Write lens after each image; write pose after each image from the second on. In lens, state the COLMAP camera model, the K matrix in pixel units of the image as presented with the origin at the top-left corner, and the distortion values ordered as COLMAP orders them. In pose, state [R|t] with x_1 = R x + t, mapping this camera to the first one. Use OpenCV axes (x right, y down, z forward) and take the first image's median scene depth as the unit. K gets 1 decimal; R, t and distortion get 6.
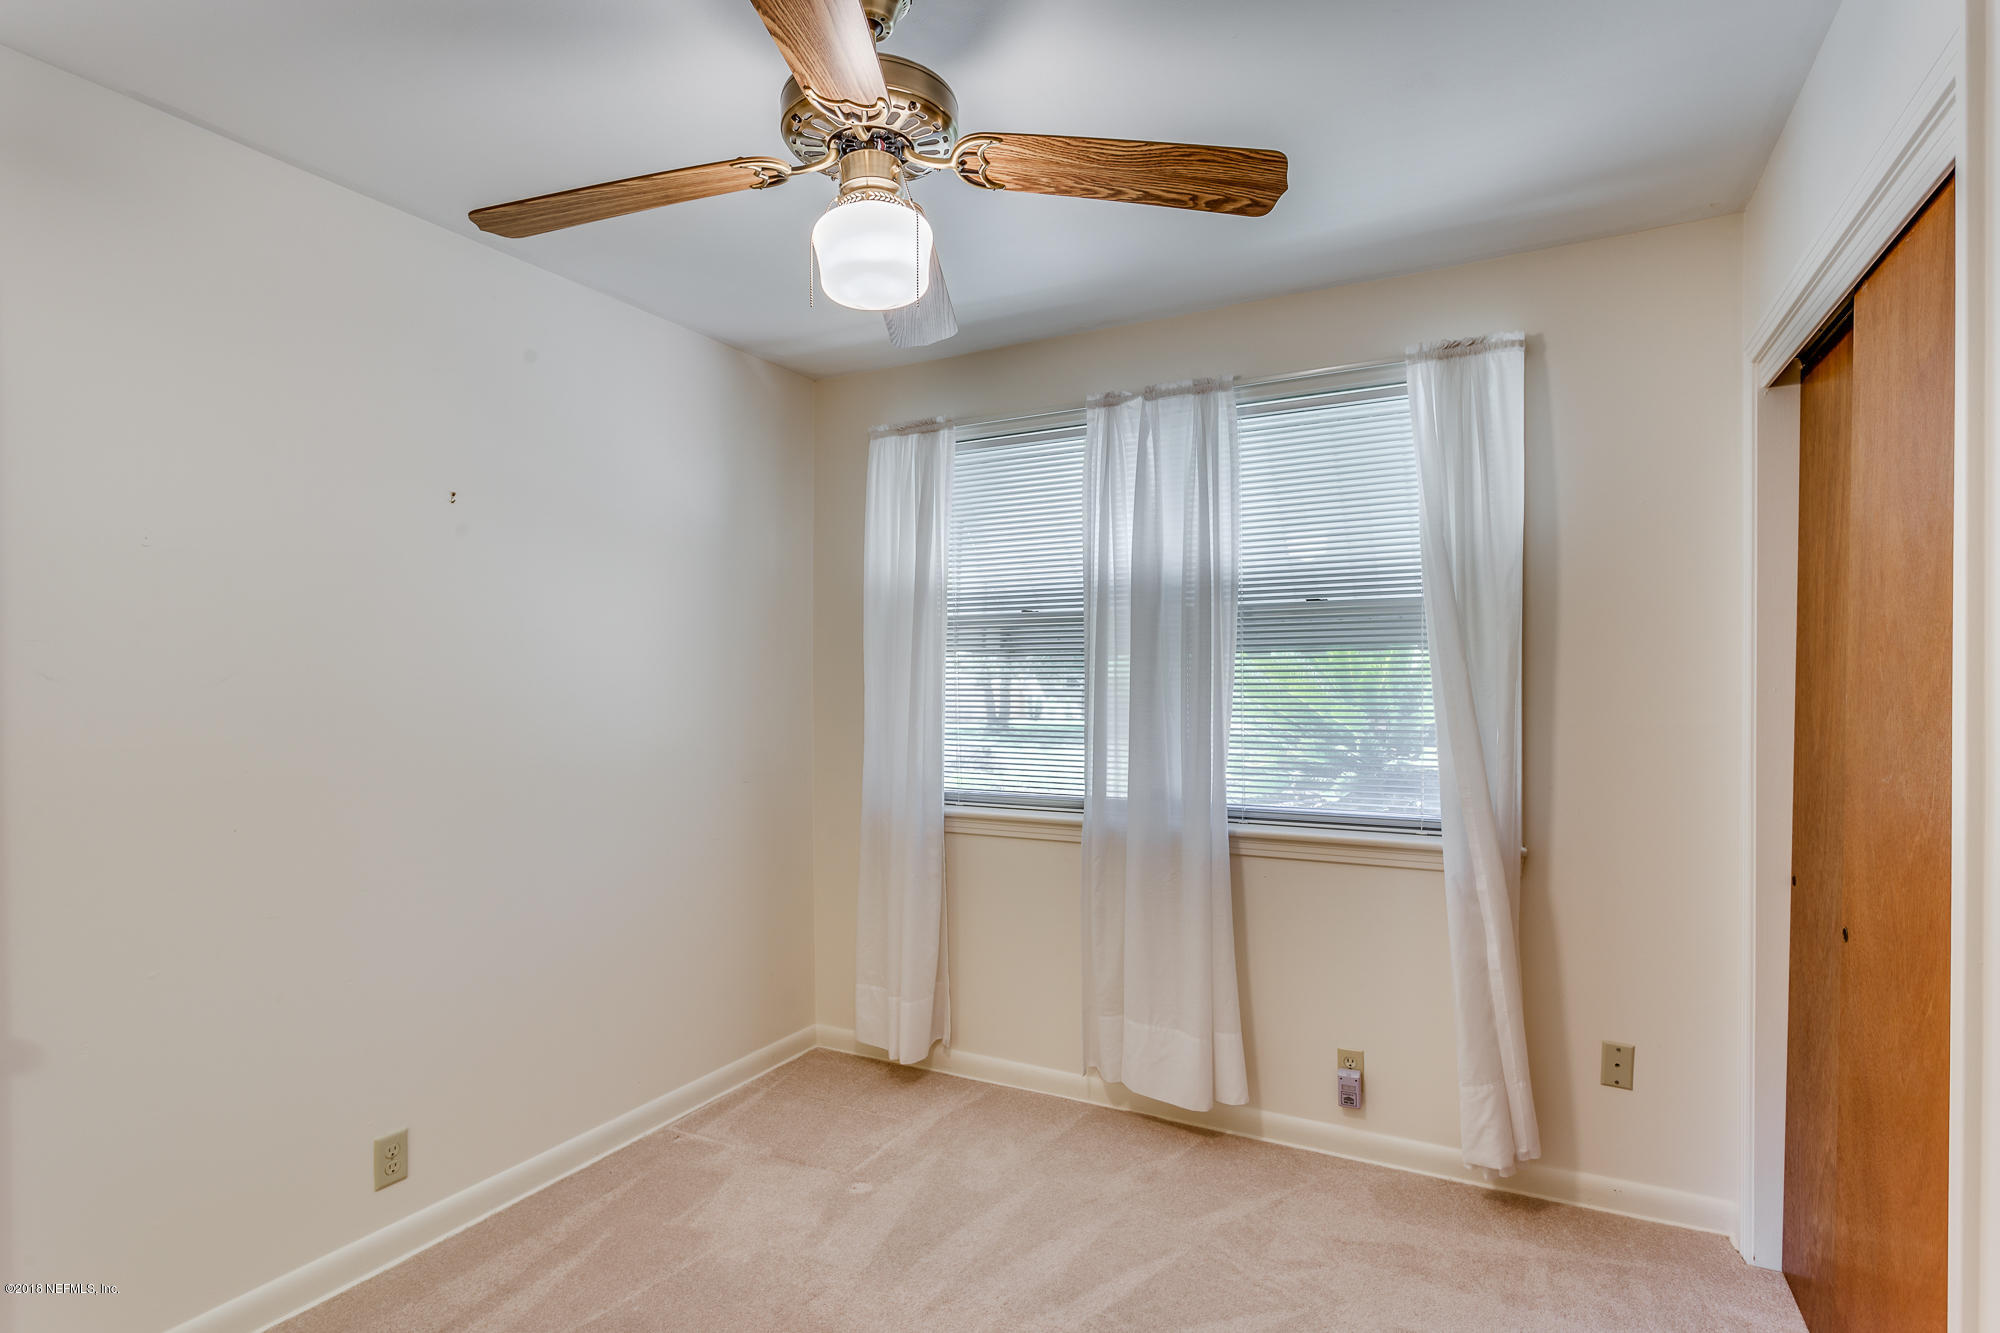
lens RADIAL K [[1006.5, 0, 1002.4], [0, 1006.5, 679.4], [0, 0, 1]] dist [-0.011893, 0.001918]
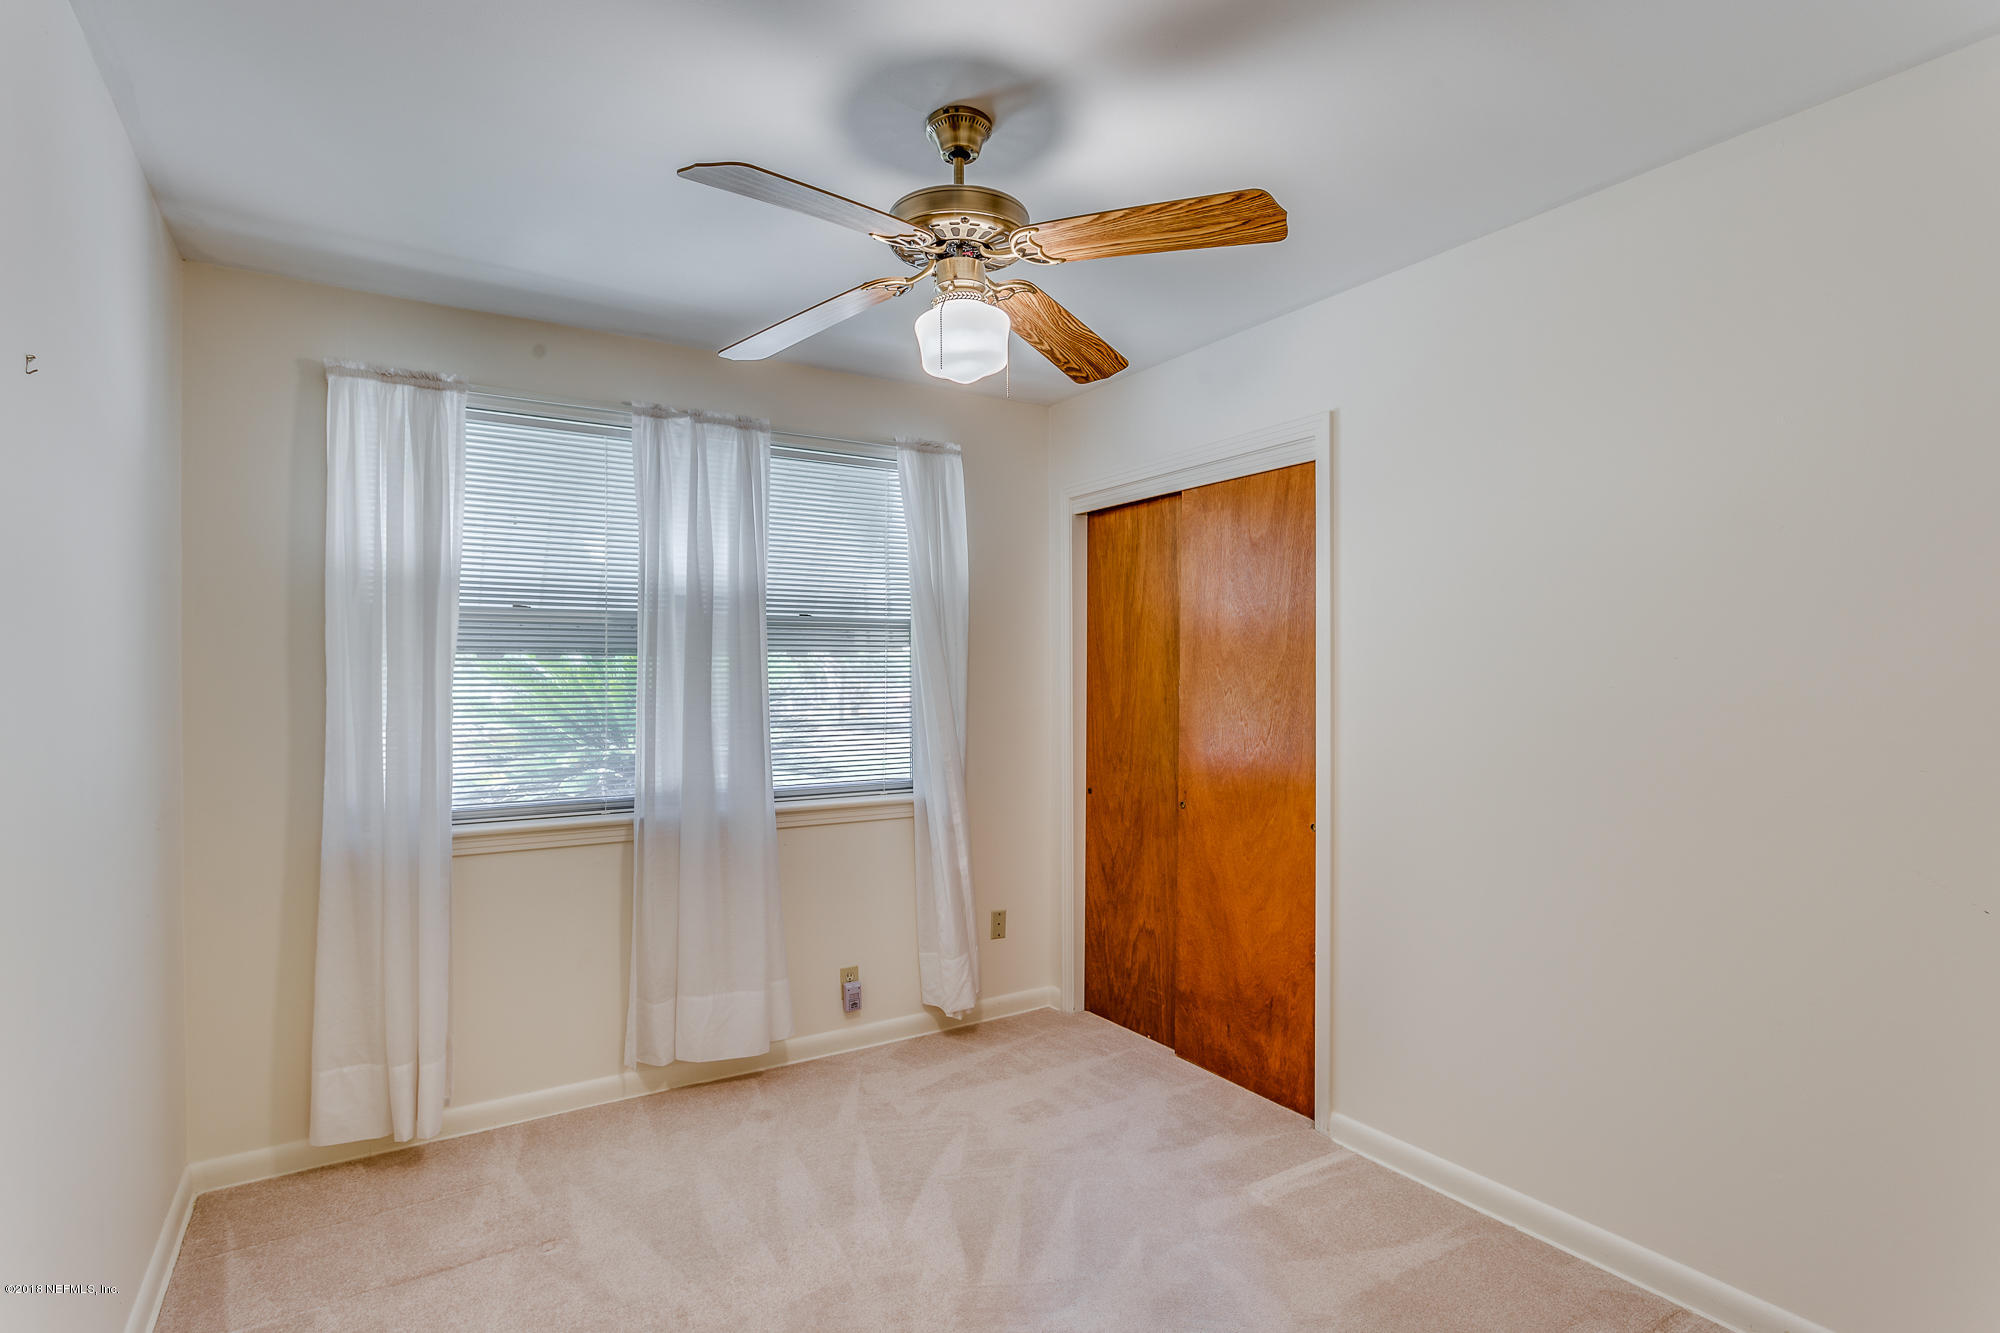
lens RADIAL K [[1006.5, 0, 1002.4], [0, 1006.5, 679.4], [0, 0, 1]] dist [-0.011893, 0.001918]
pose [[0.484294, 0.000237, 0.874905, -0.661991], [0.002005, 0.999997, -0.001380, 0.001611], [-0.874903, 0.002423, 0.484292, 0.193857]]
